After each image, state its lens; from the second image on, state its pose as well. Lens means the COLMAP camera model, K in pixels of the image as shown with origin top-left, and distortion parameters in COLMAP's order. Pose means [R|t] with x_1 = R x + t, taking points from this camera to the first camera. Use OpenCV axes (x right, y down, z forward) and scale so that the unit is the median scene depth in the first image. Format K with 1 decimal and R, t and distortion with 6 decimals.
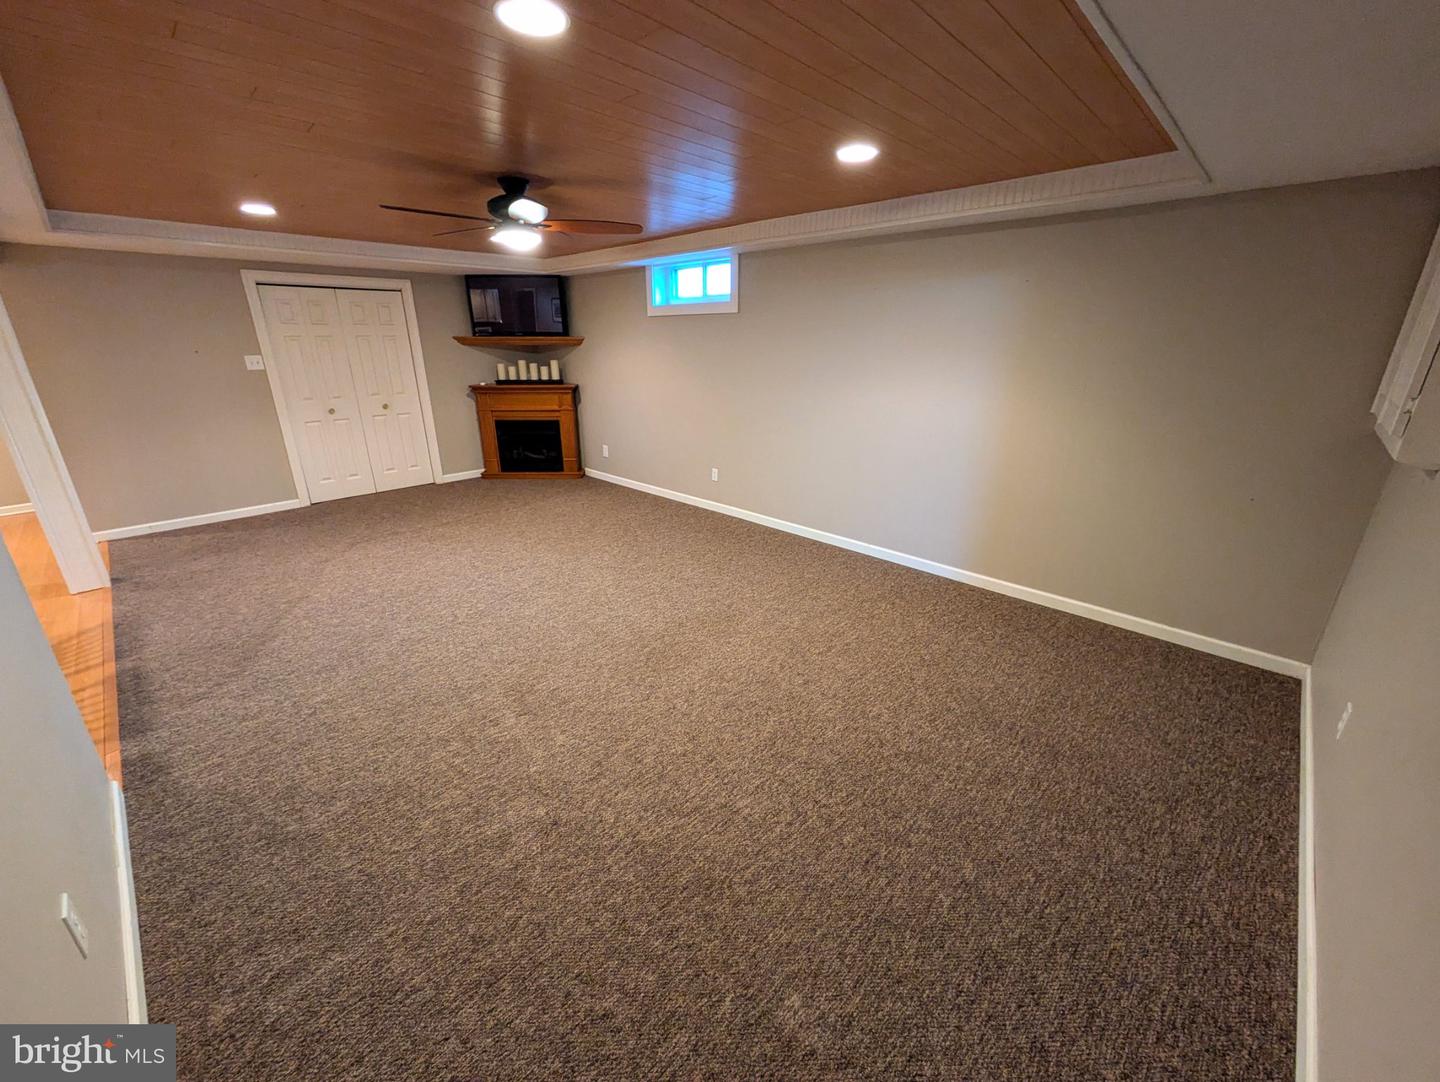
lens RADIAL K [[570.0, 0, 720.0], [0, 570.0, 541.0], [0, 0, 1]] dist [-0.001665, -0.000009]
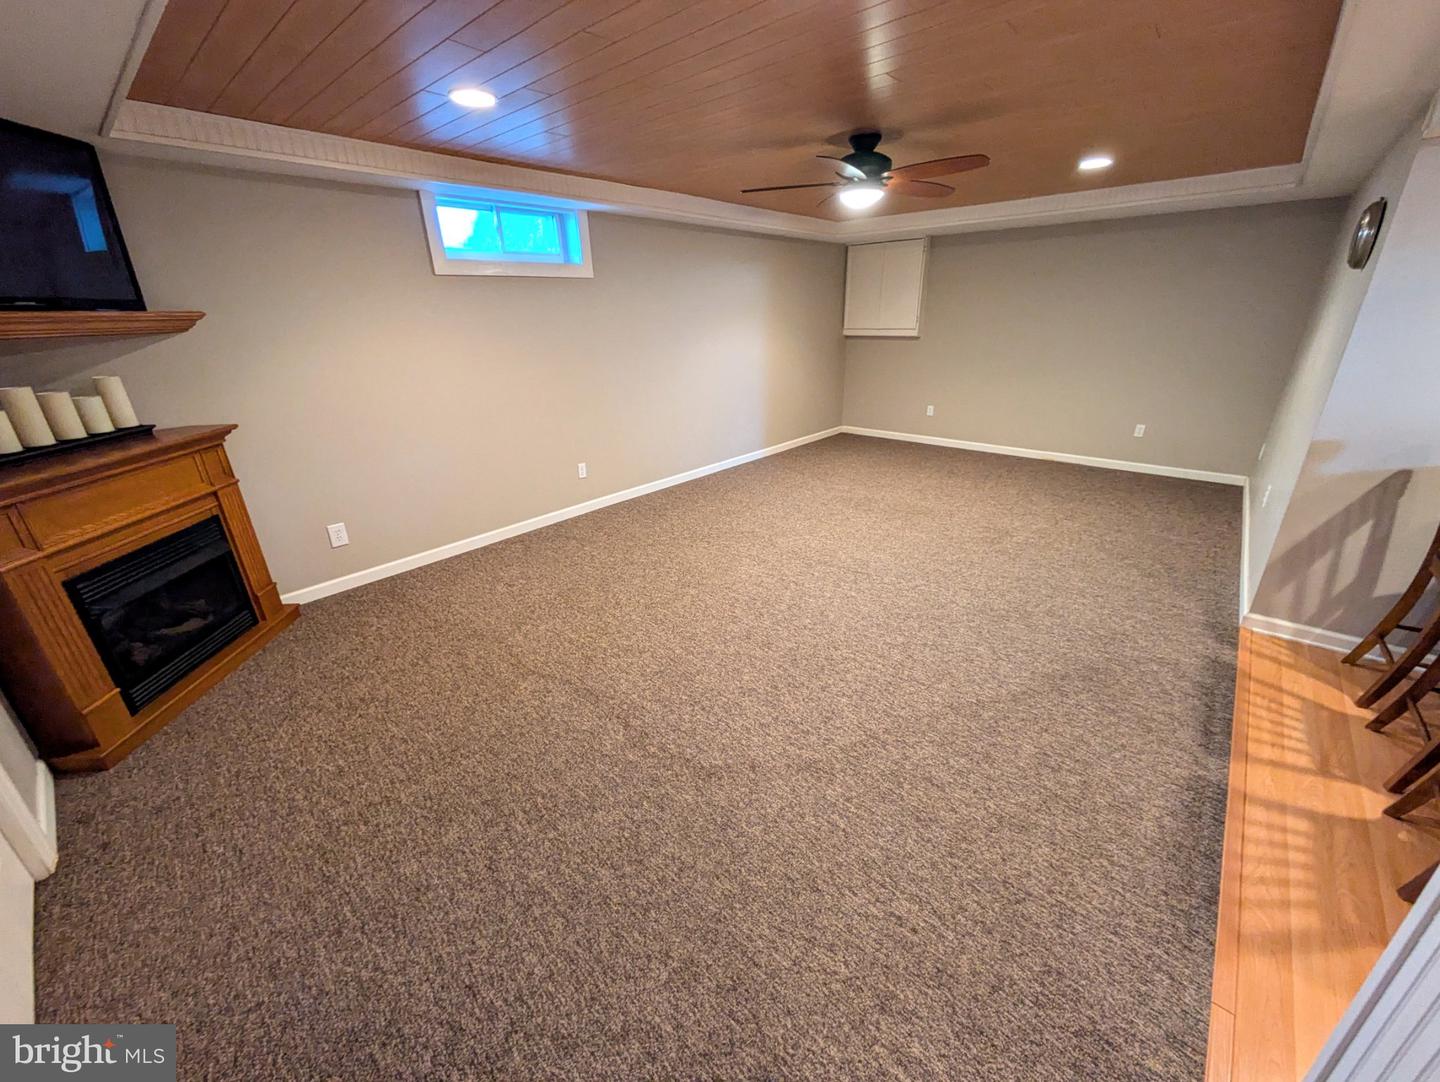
lens RADIAL K [[570.0, 0, 720.0], [0, 570.0, 541.0], [0, 0, 1]] dist [-0.001665, -0.000009]
pose [[-0.048089, -0.376873, 0.925016, -0.948893], [0.356421, 0.858646, 0.368362, -0.298219], [-0.933087, 0.347409, 0.093034, 0.857197]]
